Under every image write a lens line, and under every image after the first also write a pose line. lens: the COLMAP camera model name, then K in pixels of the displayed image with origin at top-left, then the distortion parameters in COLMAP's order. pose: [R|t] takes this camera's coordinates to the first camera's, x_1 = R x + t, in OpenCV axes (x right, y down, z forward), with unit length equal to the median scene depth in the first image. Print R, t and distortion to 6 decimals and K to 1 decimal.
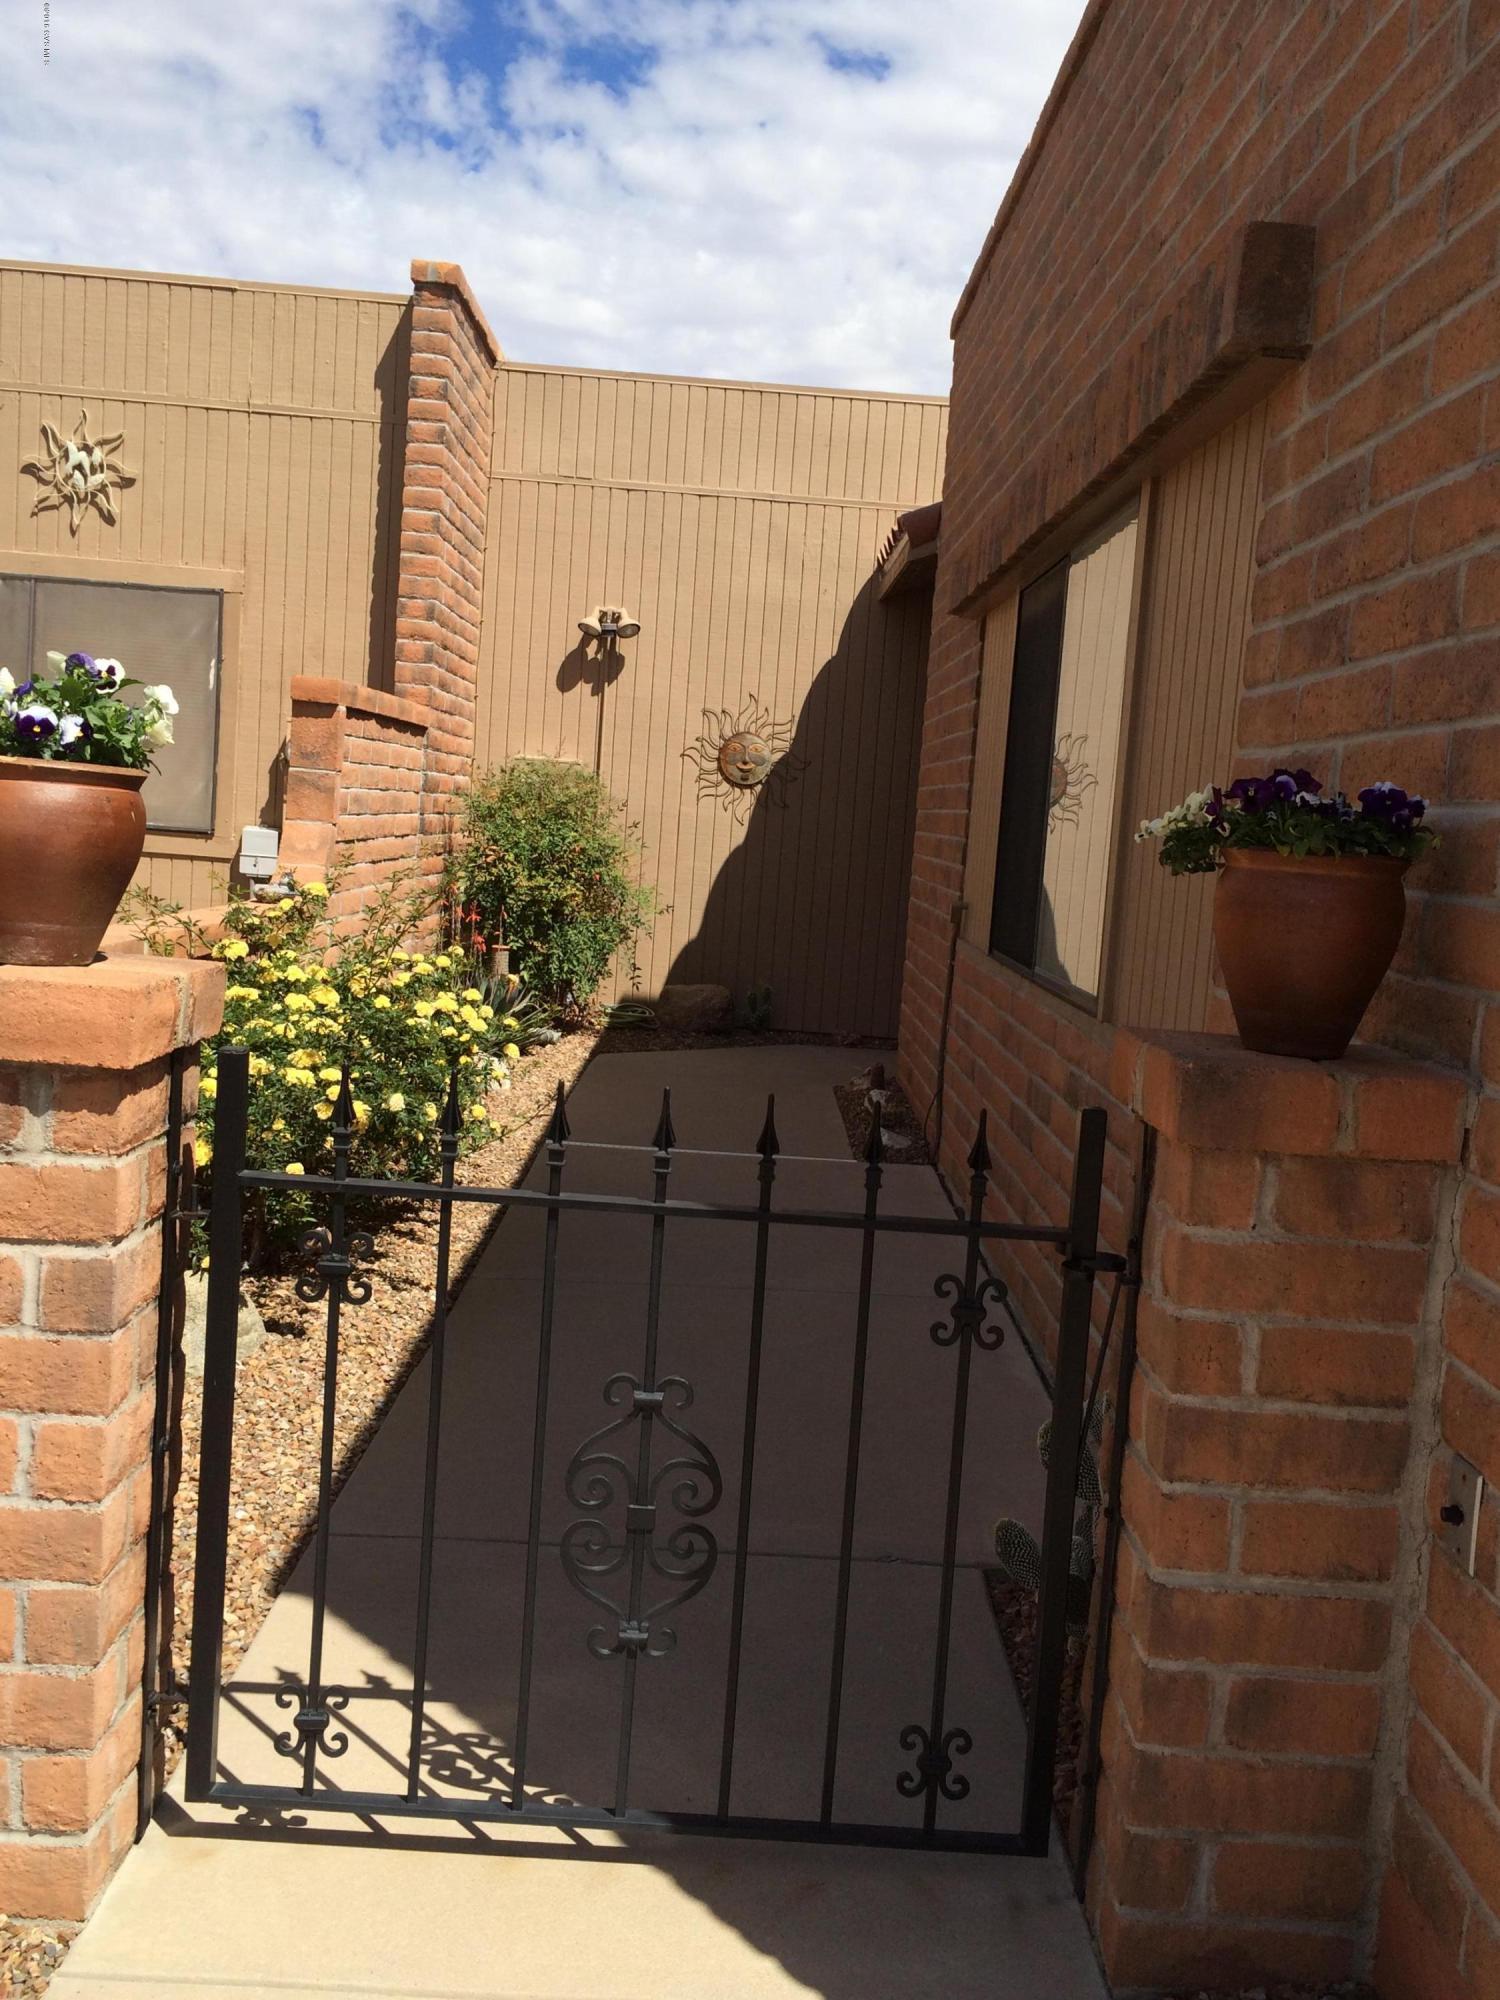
lens RADIAL K [[1813.3, 0, 749.9], [0, 1813.3, 999.6], [0, 0, 1]] dist [0.047353, -0.005391]
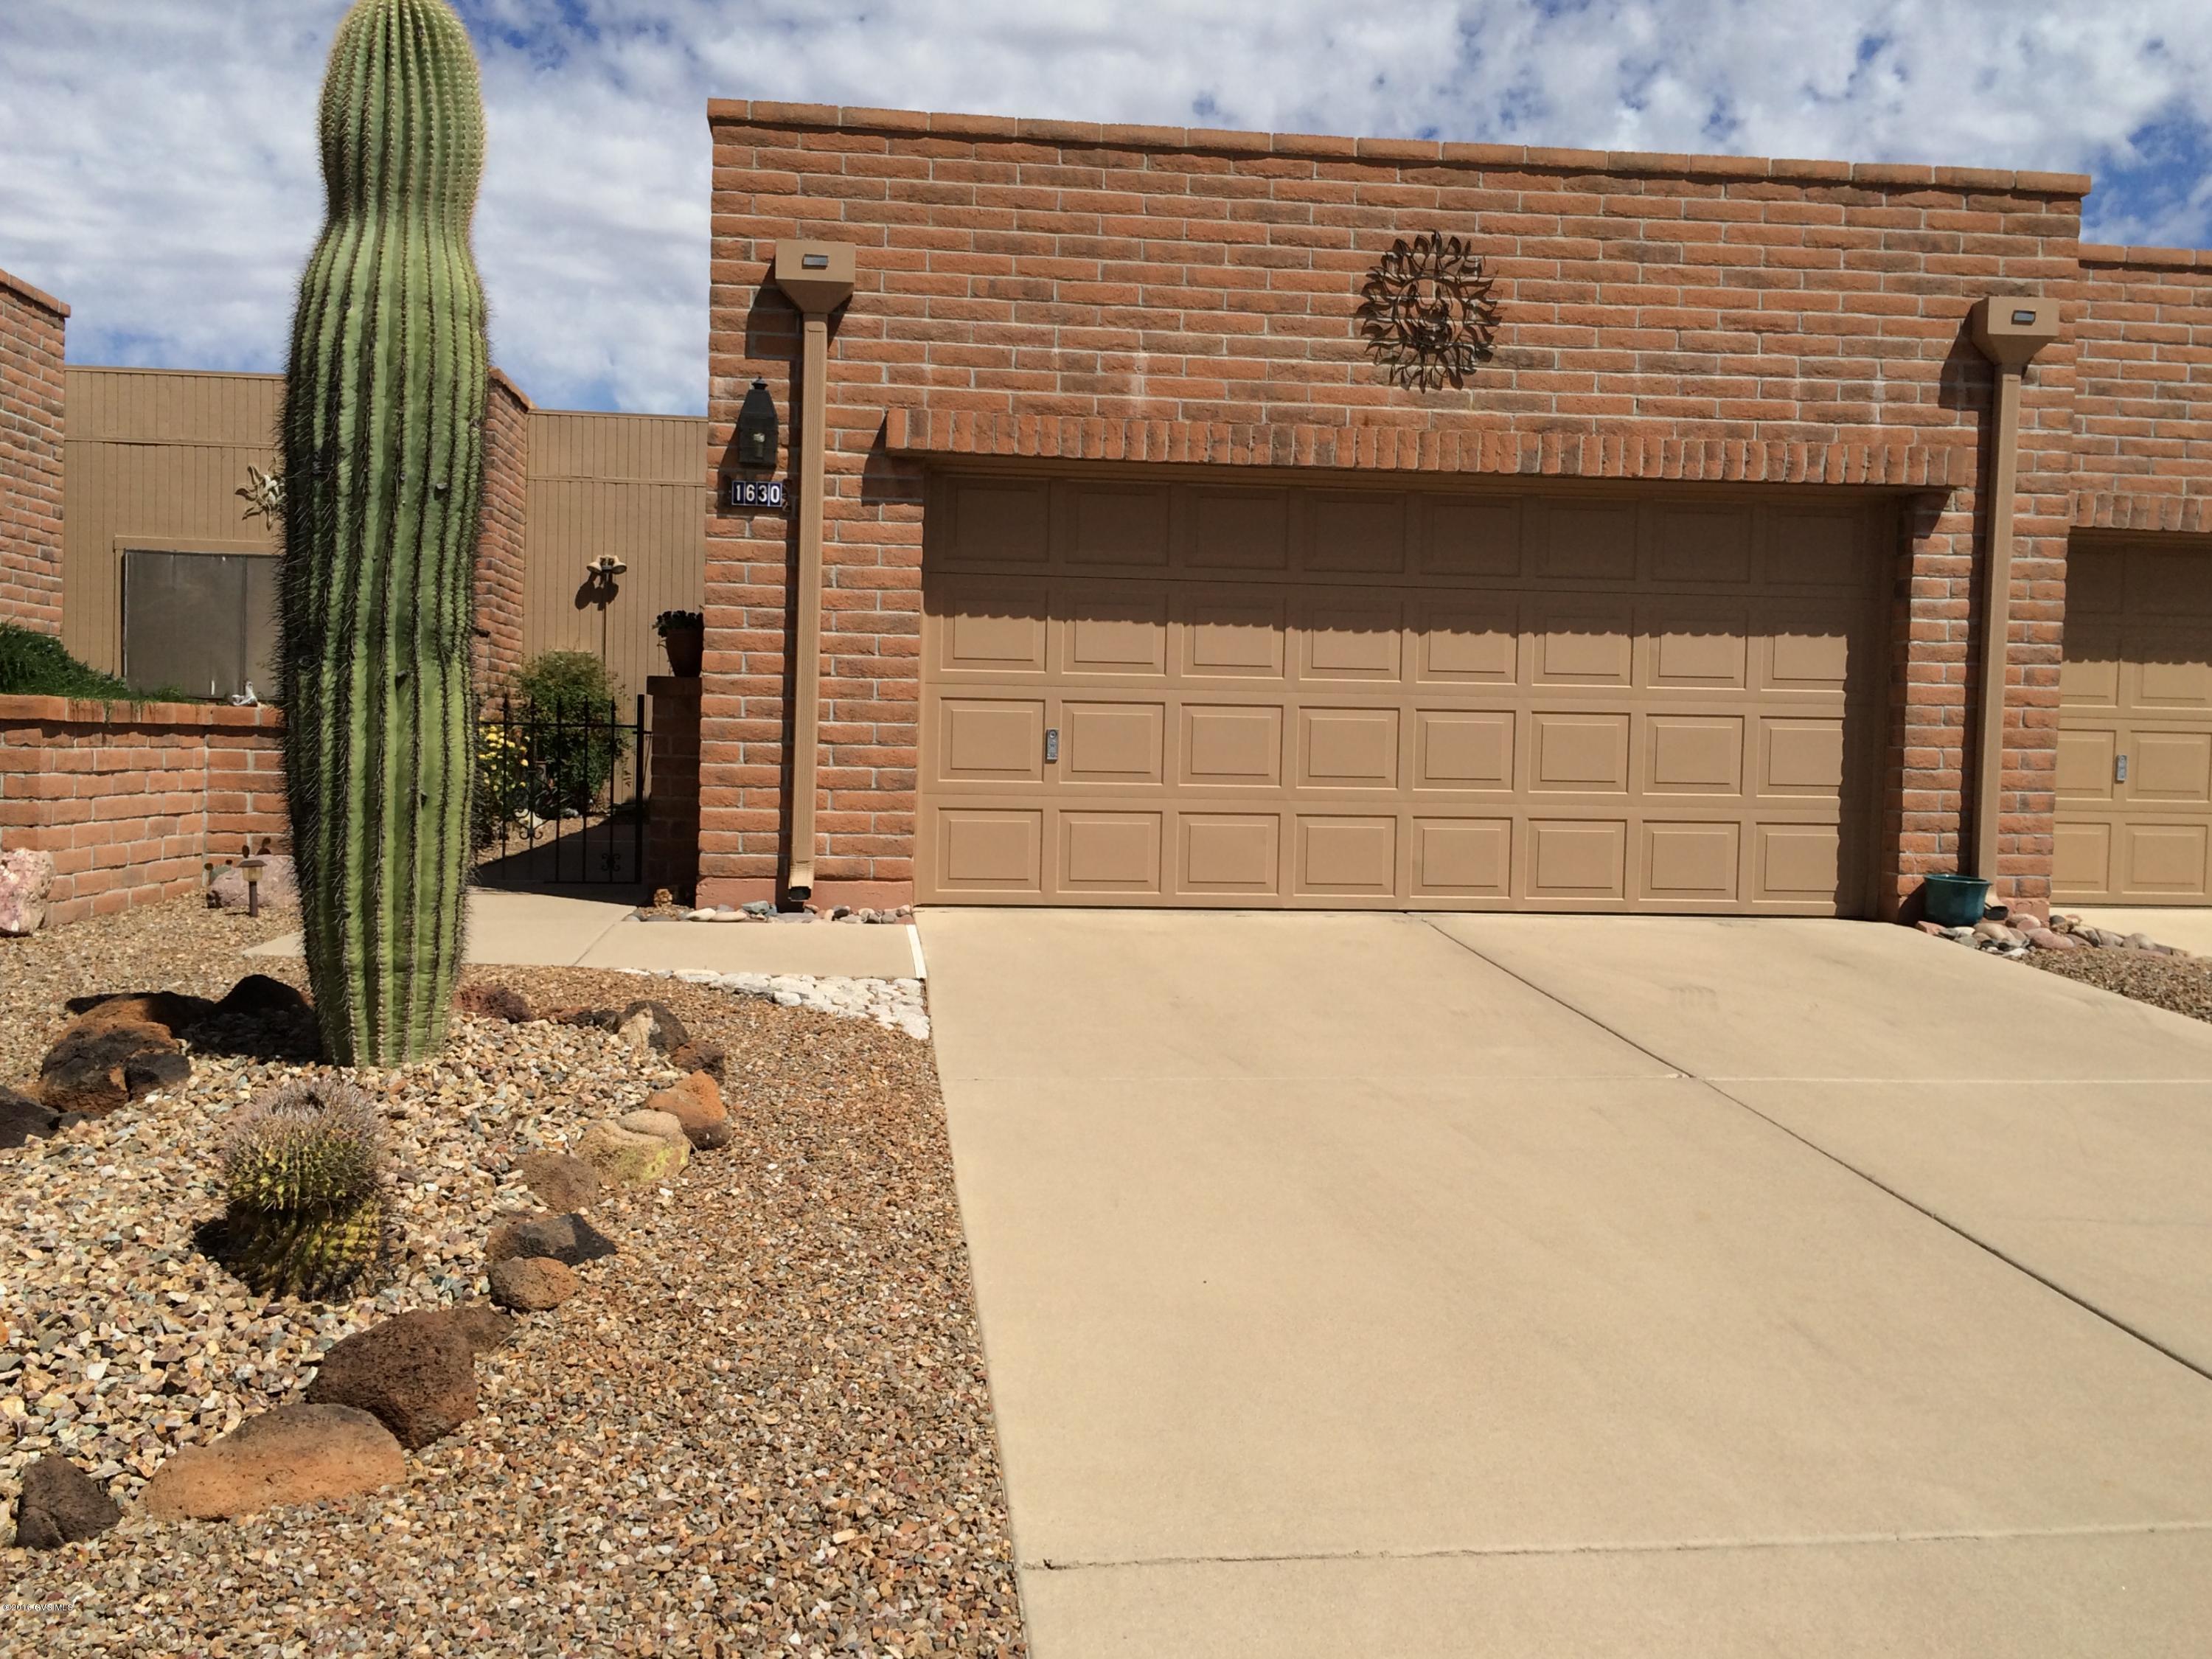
lens RADIAL K [[2005.5, 0, 1125.0], [0, 2005.5, 763.4], [0, 0, 1]] dist [0.047353, -0.005391]
pose [[0.992029, -0.050910, 0.115265, 0.162342], [0.060974, 0.994468, -0.085536, 0.146149], [-0.110273, 0.091882, 0.989645, -0.790984]]
